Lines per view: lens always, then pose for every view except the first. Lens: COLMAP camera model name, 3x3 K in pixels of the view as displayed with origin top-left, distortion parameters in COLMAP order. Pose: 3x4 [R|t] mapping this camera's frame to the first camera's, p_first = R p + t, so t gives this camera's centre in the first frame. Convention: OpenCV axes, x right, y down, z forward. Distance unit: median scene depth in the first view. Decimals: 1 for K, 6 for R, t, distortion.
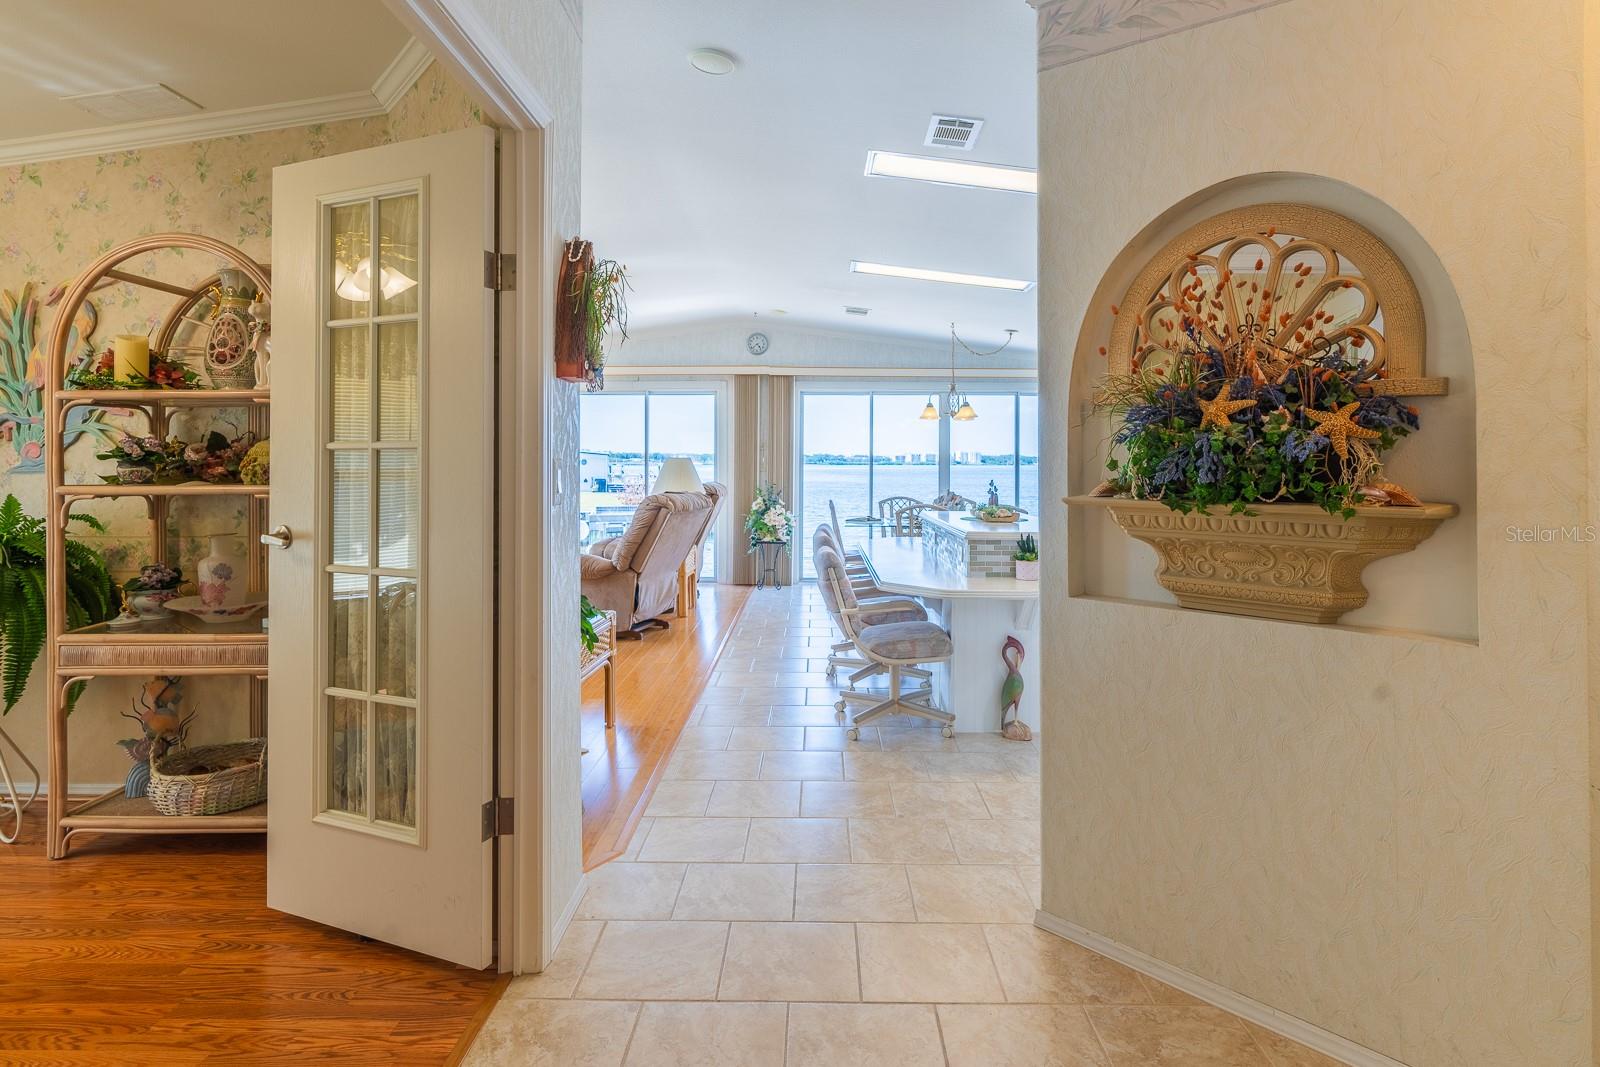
lens RADIAL K [[809.4, 0, 818.4], [0, 809.4, 469.1], [0, 0, 1]] dist [0.006055, 0.000310]
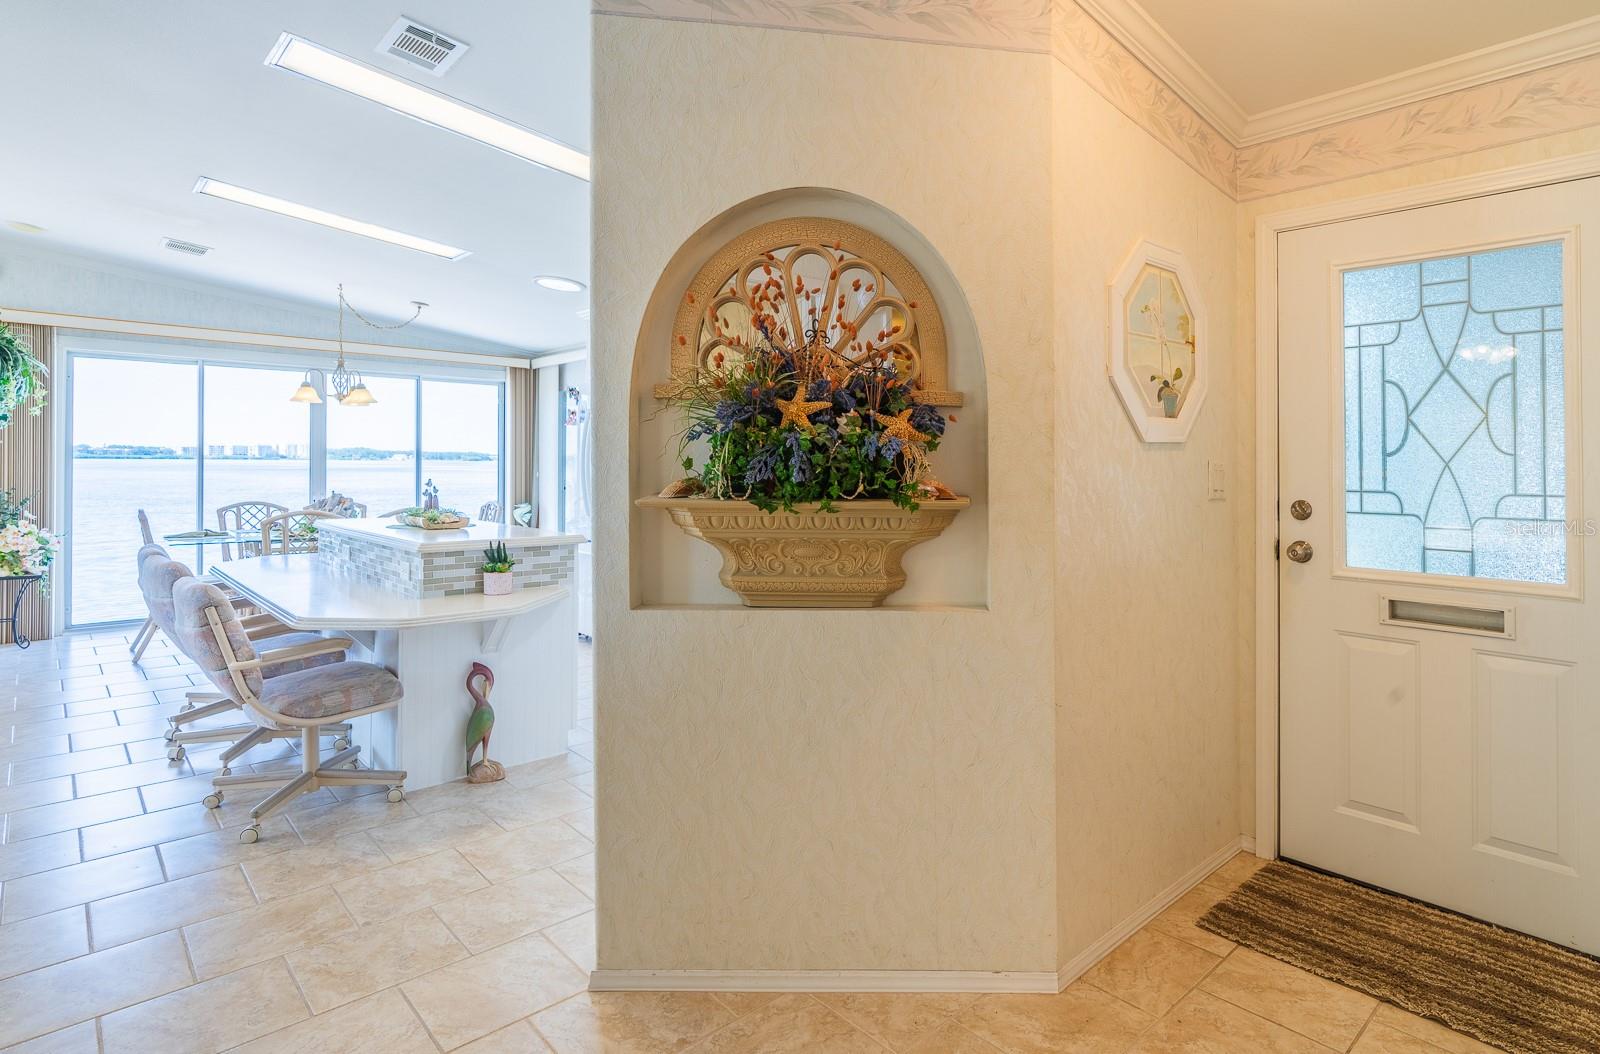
lens RADIAL K [[834.2, 0, 851.5], [0, 834.2, 466.6], [0, 0, 1]] dist [-0.001014, 0.002945]
pose [[0.715574, -0.000207, 0.698537, -0.103526], [-0.001054, 0.999998, 0.001376, -0.001694], [-0.698536, -0.001721, 0.715573, 0.106313]]
